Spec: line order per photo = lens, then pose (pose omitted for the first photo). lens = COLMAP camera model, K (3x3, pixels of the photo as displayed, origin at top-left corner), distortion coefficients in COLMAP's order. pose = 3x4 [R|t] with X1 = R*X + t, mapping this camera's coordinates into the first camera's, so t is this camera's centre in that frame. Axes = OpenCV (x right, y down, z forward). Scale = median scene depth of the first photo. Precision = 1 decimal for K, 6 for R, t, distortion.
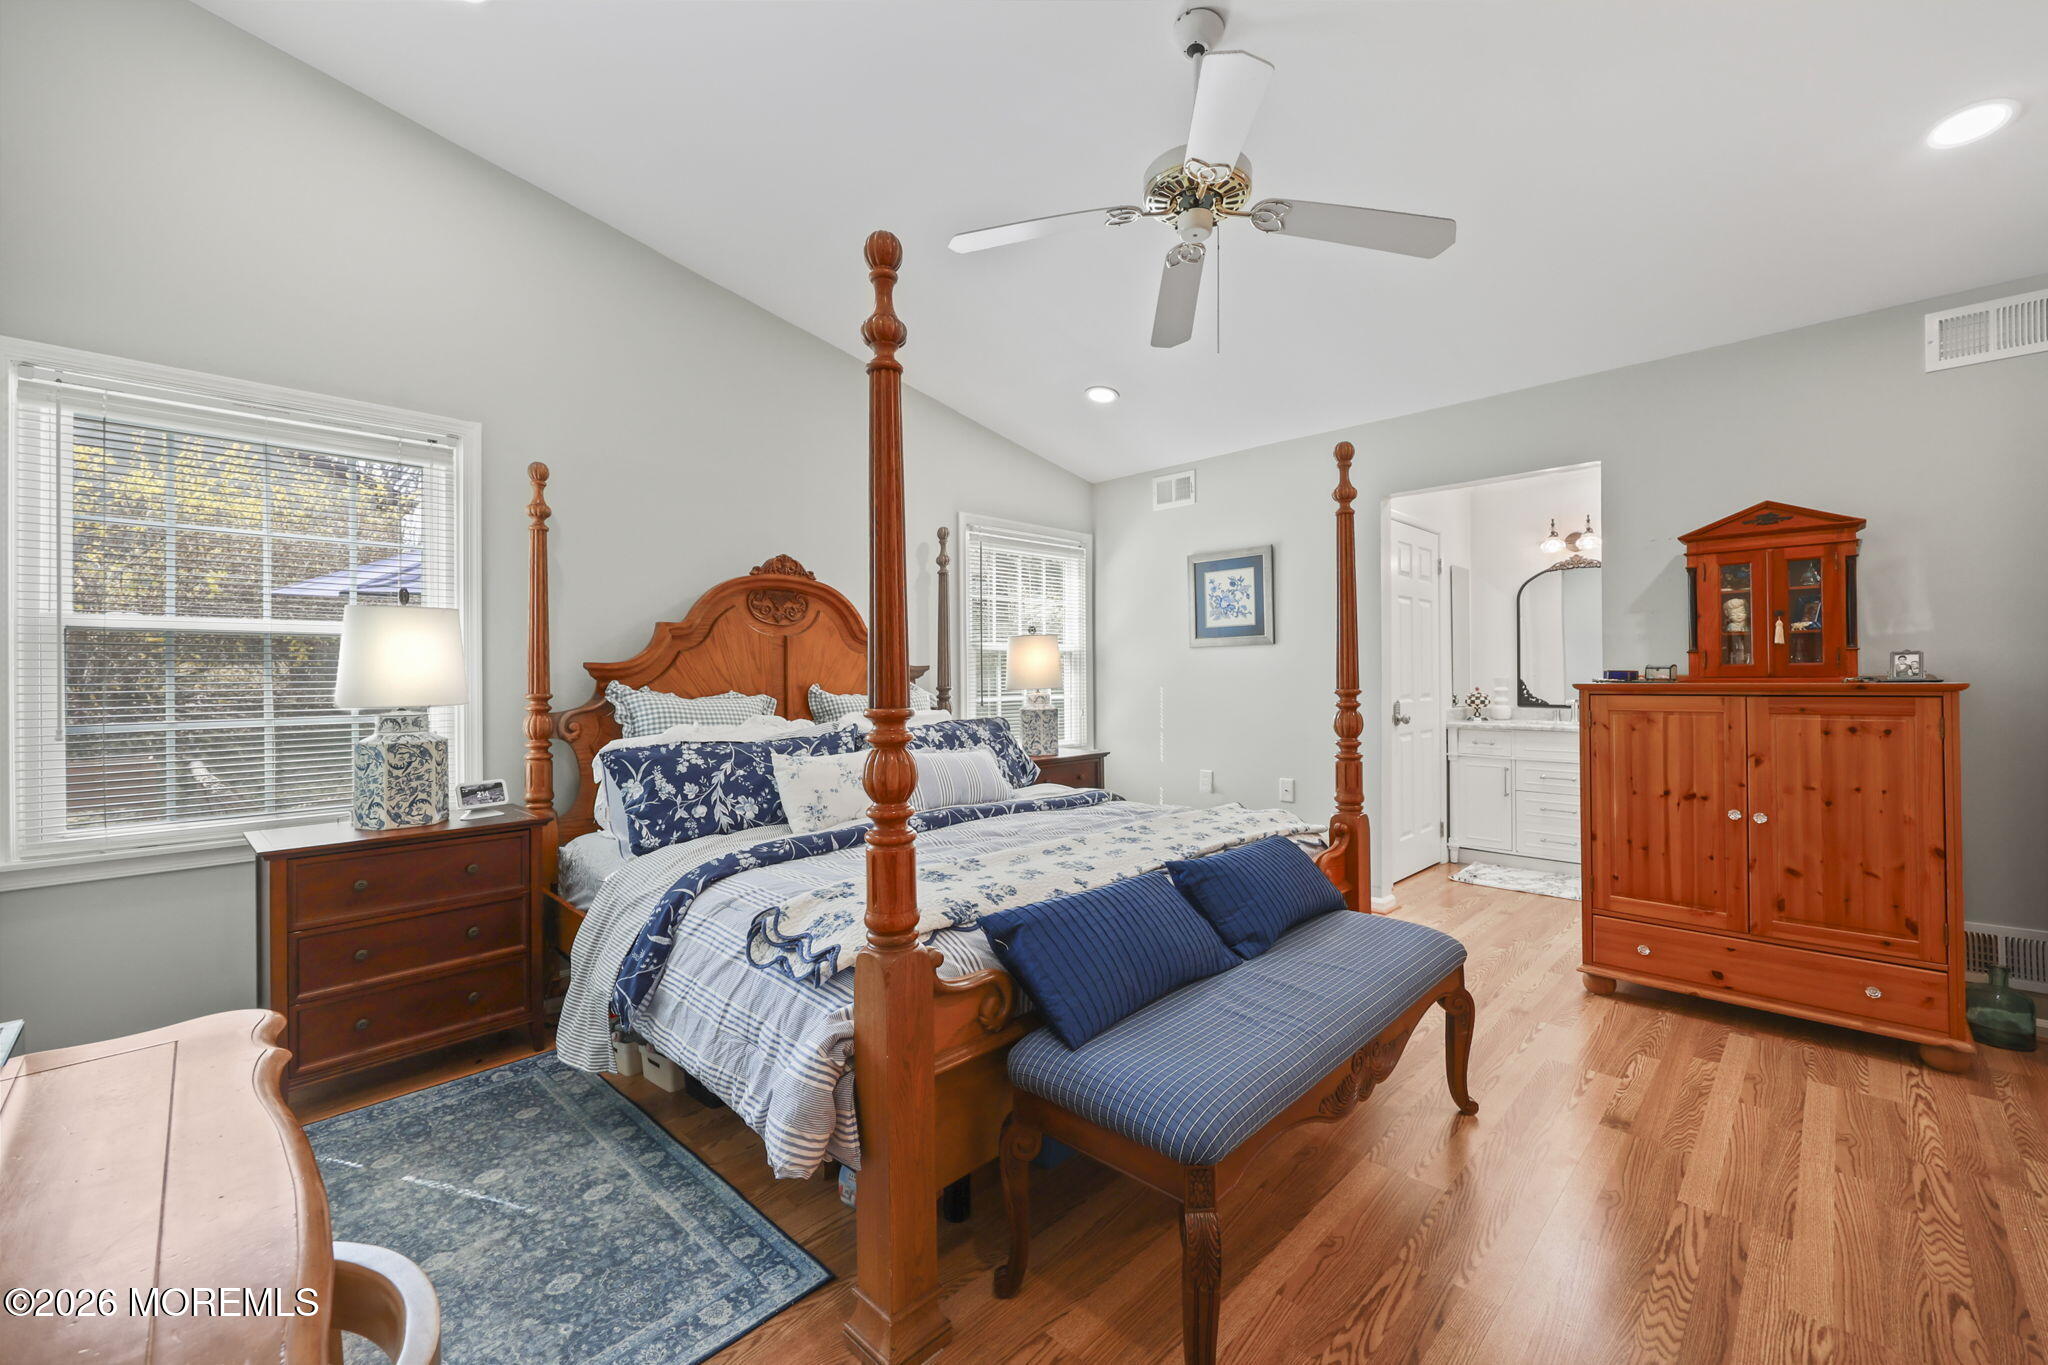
lens RADIAL K [[826.0, 0, 1030.9], [0, 826.0, 670.4], [0, 0, 1]] dist [-0.002815, 0.000306]
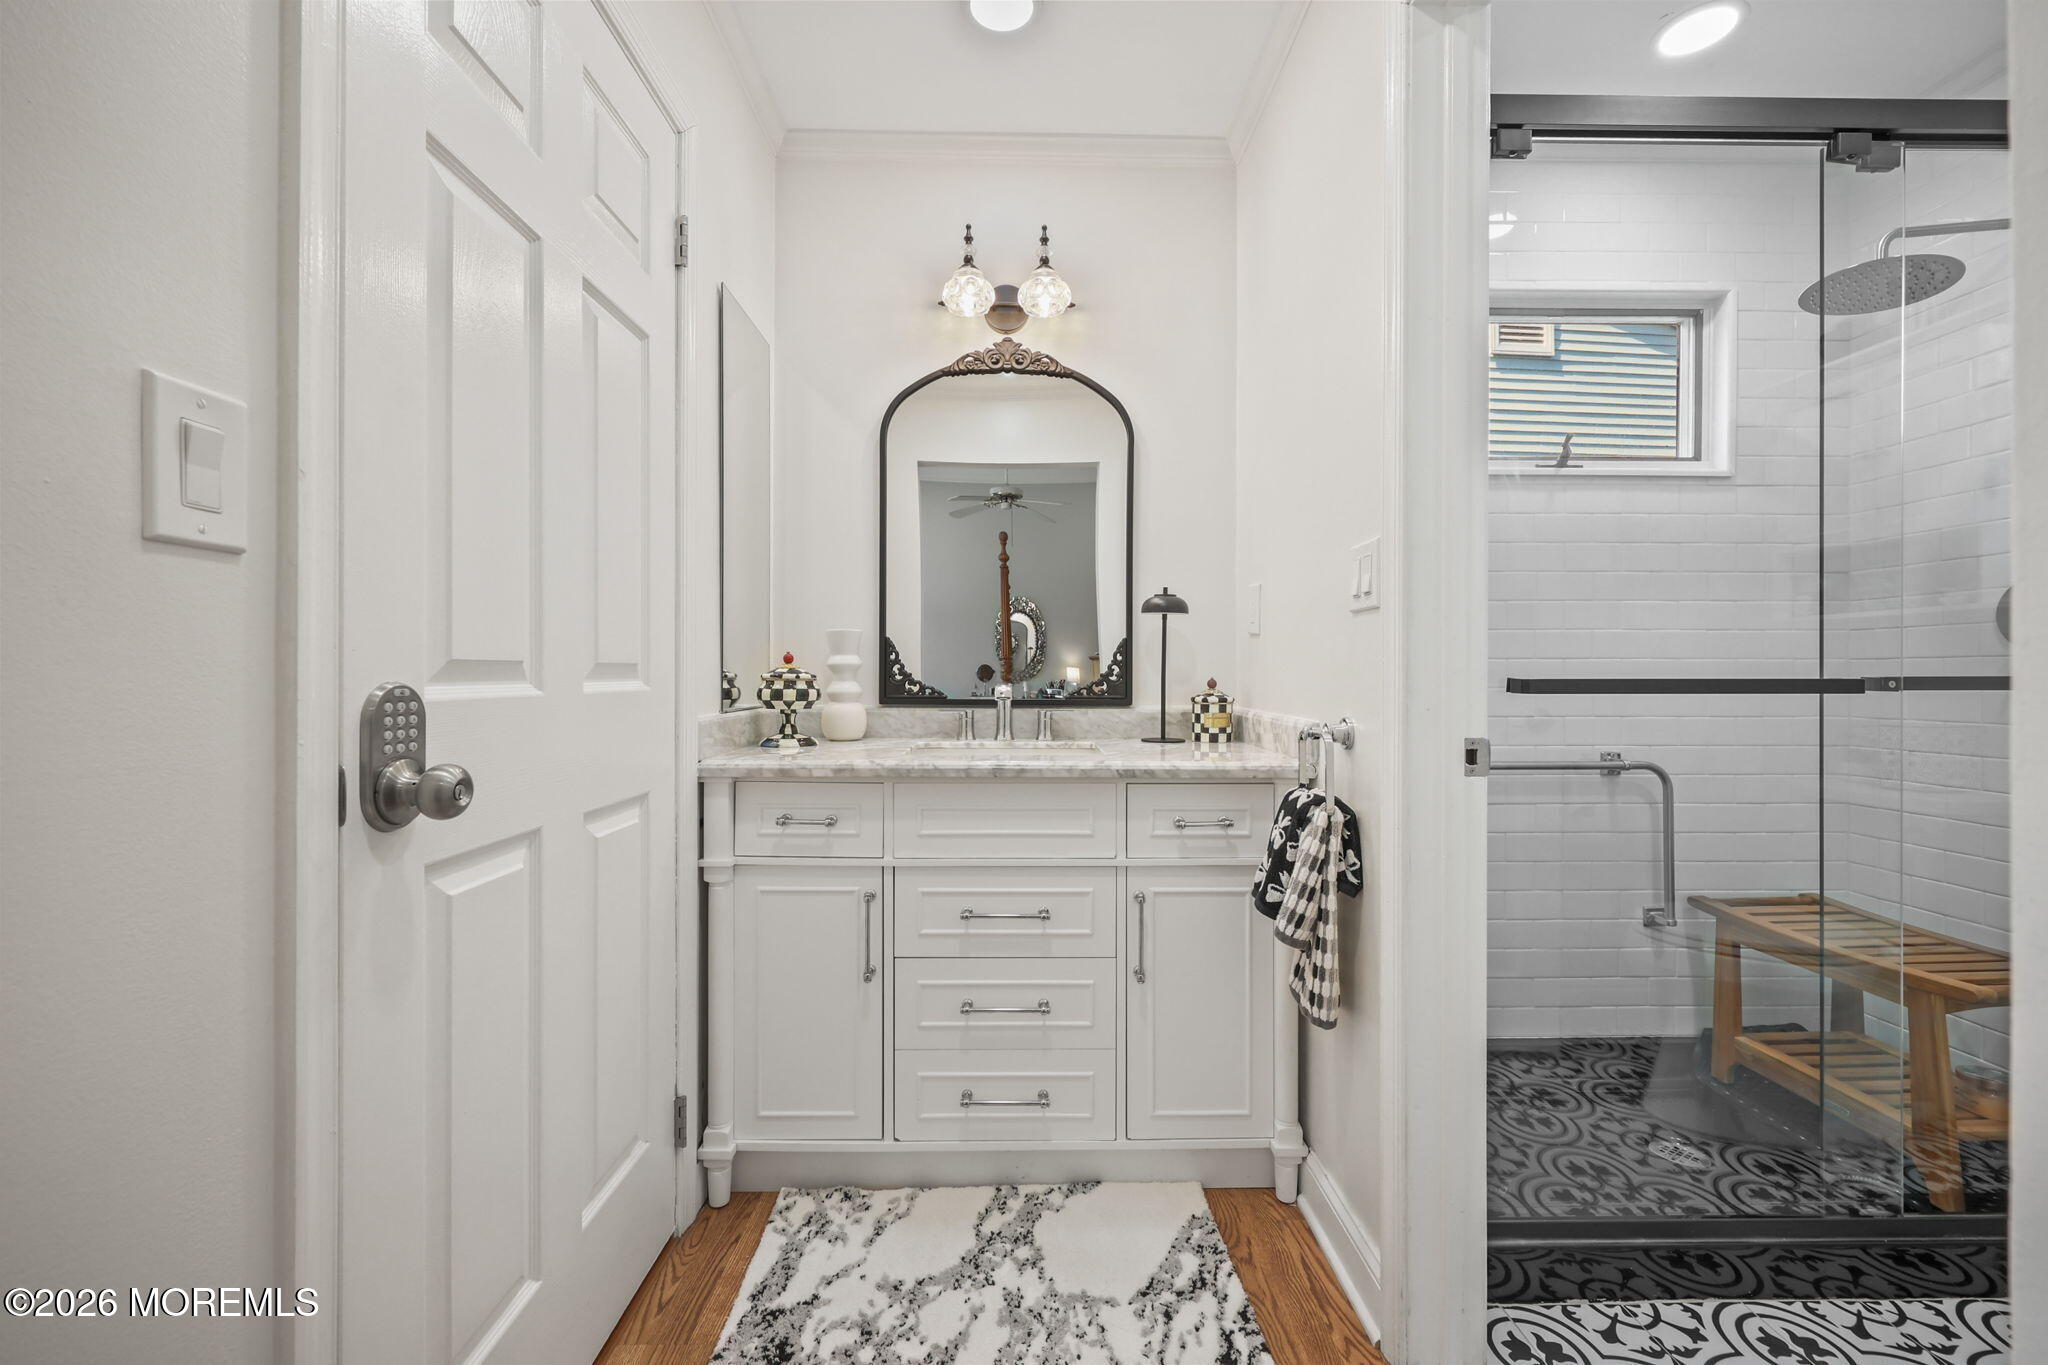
lens RADIAL K [[826.0, 0, 1020.3], [0, 826.0, 675.2], [0, 0, 1]] dist [-0.002815, 0.000306]
pose [[0.707952, 0.003444, 0.706252, 0.517200], [-0.008797, 0.999954, 0.003942, 0.039479], [-0.706206, -0.009004, 0.707949, 0.972808]]
